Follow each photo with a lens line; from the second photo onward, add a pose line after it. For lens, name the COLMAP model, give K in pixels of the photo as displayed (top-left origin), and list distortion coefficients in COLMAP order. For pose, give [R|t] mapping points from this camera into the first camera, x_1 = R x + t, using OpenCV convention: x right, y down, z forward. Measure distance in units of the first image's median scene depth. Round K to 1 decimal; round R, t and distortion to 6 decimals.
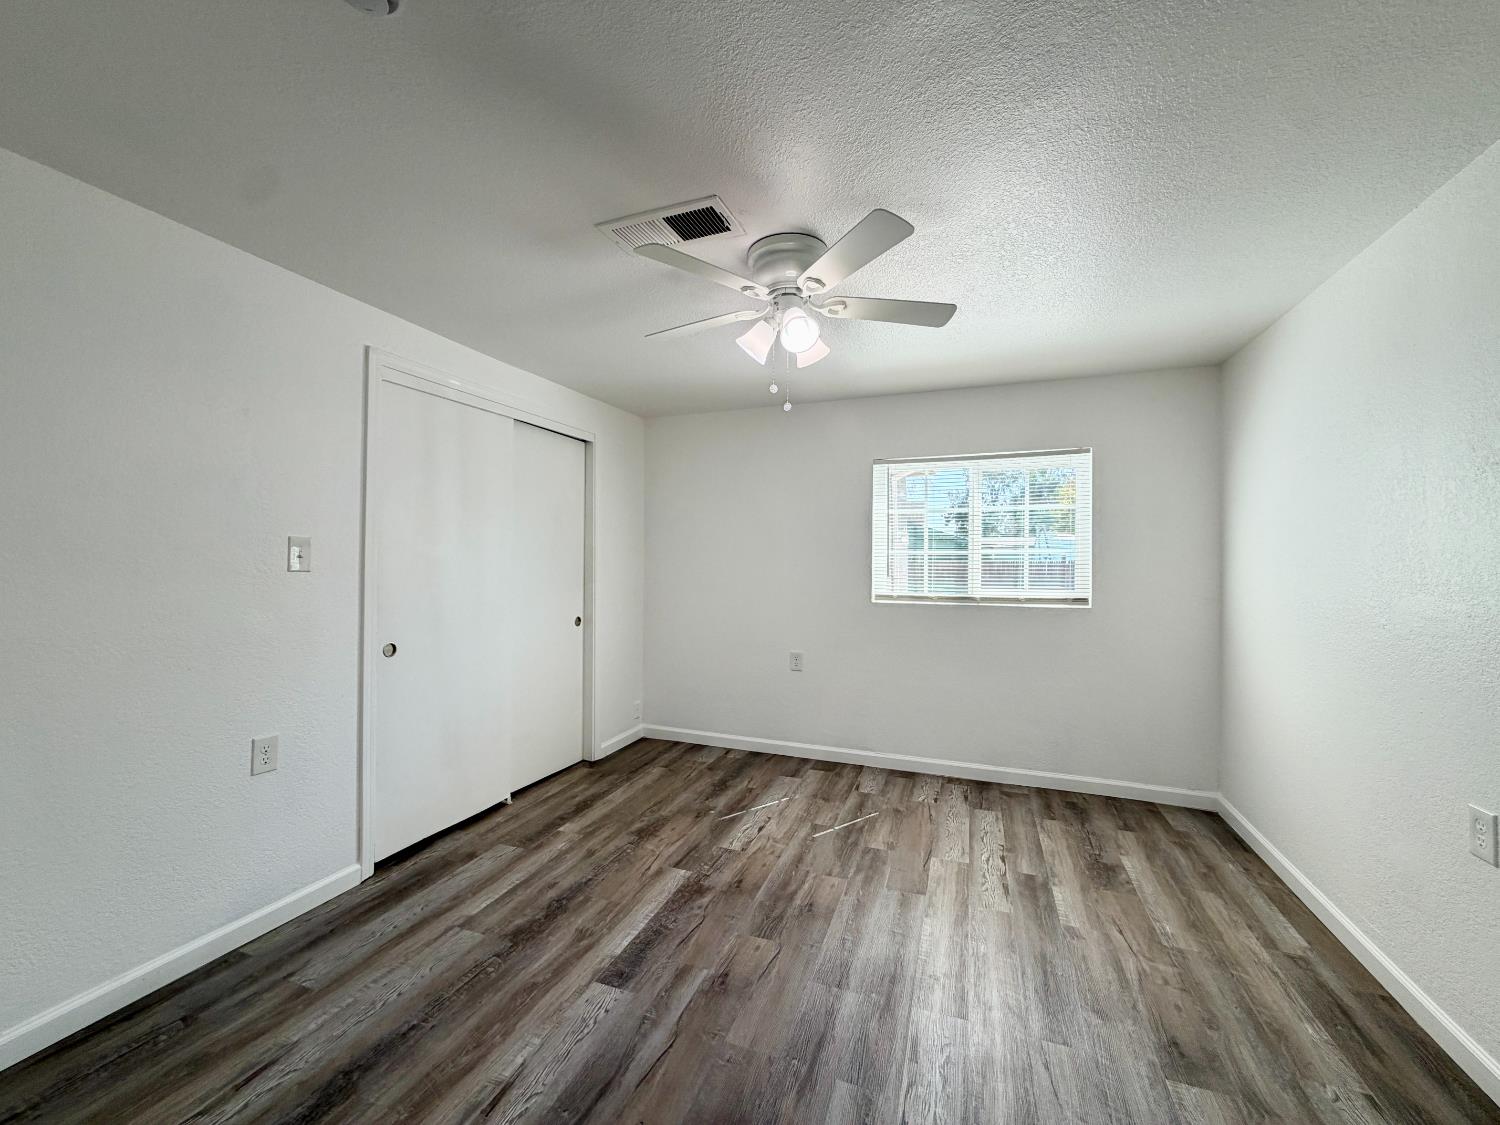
lens RADIAL K [[600.5, 0, 749.8], [0, 600.5, 563.5], [0, 0, 1]] dist [0.000956, 0.000558]
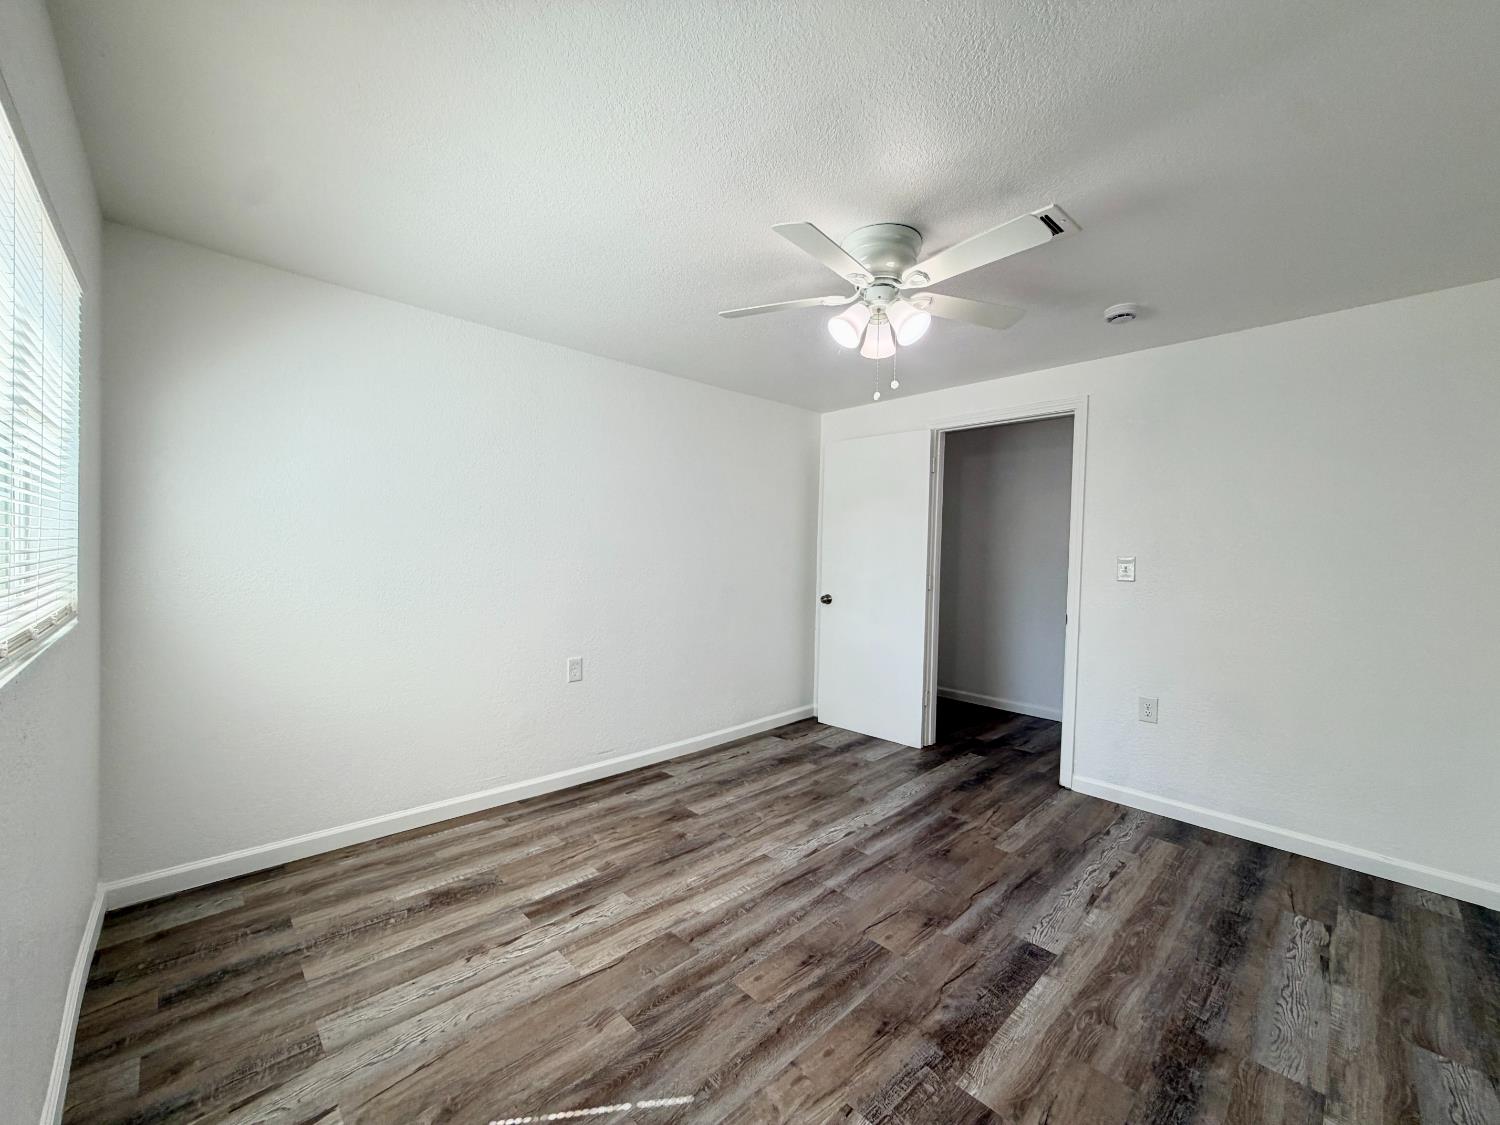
lens RADIAL K [[600.5, 0, 747.5], [0, 600.5, 564.5], [0, 0, 1]] dist [0.000956, 0.000558]
pose [[-0.902528, -0.031160, 0.429502, -0.164285], [-0.024224, 0.999473, 0.021608, 0.009582], [-0.429949, 0.009097, -0.902807, 1.786474]]
